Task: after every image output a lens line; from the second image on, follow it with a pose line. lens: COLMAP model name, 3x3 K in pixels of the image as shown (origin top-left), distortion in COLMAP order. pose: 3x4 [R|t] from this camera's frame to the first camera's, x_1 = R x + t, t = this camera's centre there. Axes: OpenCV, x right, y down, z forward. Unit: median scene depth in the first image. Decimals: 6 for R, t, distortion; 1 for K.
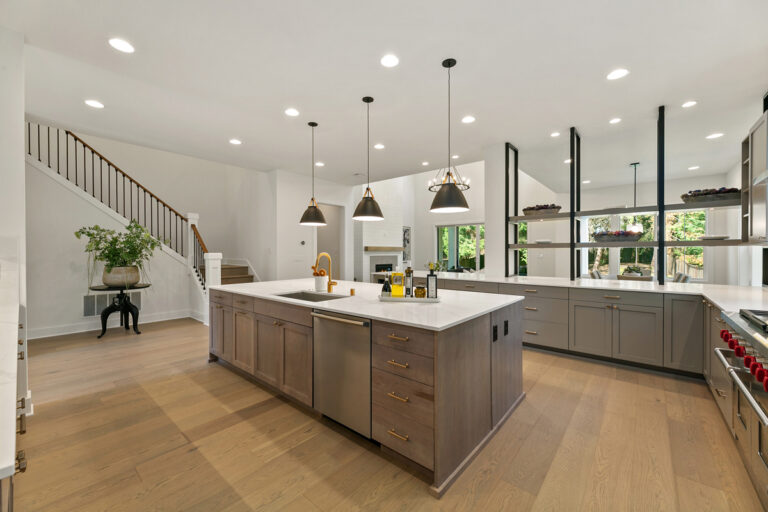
lens RADIAL K [[308.2, 0, 381.6], [0, 308.2, 255.8], [0, 0, 1]] dist [0.001170, -0.000006]
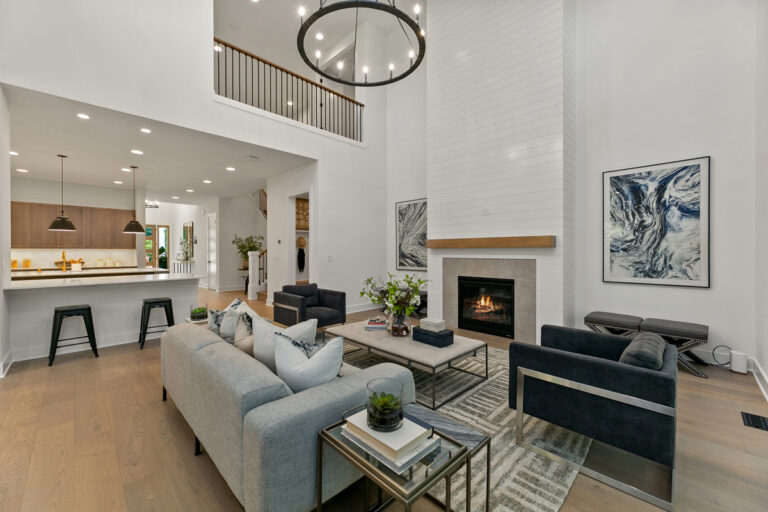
lens RADIAL K [[308.2, 0, 377.6], [0, 308.2, 249.5], [0, 0, 1]] dist [0.001170, -0.000006]
pose [[-0.095292, -0.008789, -0.995411, 0.440275], [-0.009910, 0.999920, -0.007880, -0.008239], [0.995400, 0.009114, -0.095372, 0.850653]]
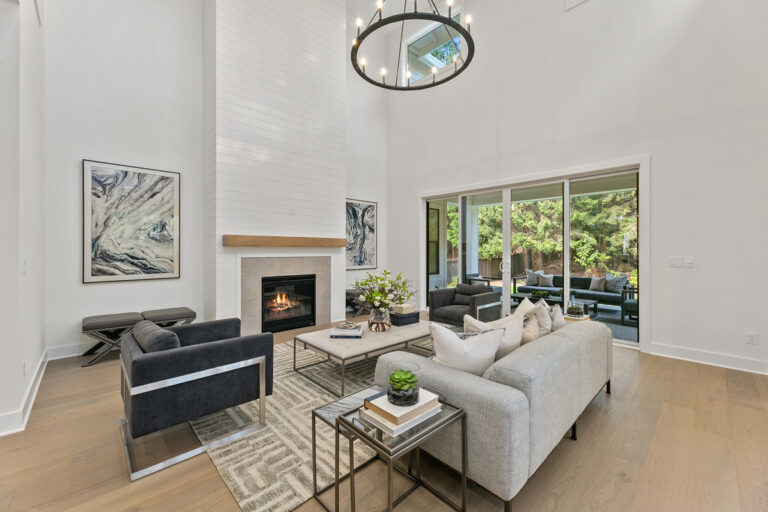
lens RADIAL K [[308.2, 0, 378.9], [0, 308.2, 258.2], [0, 0, 1]] dist [0.001170, -0.000006]
pose [[0.992692, 0.004151, -0.120605, 0.184529], [-0.001997, 0.999836, 0.017974, -0.007088], [0.120660, -0.017602, 0.992538, 0.540068]]
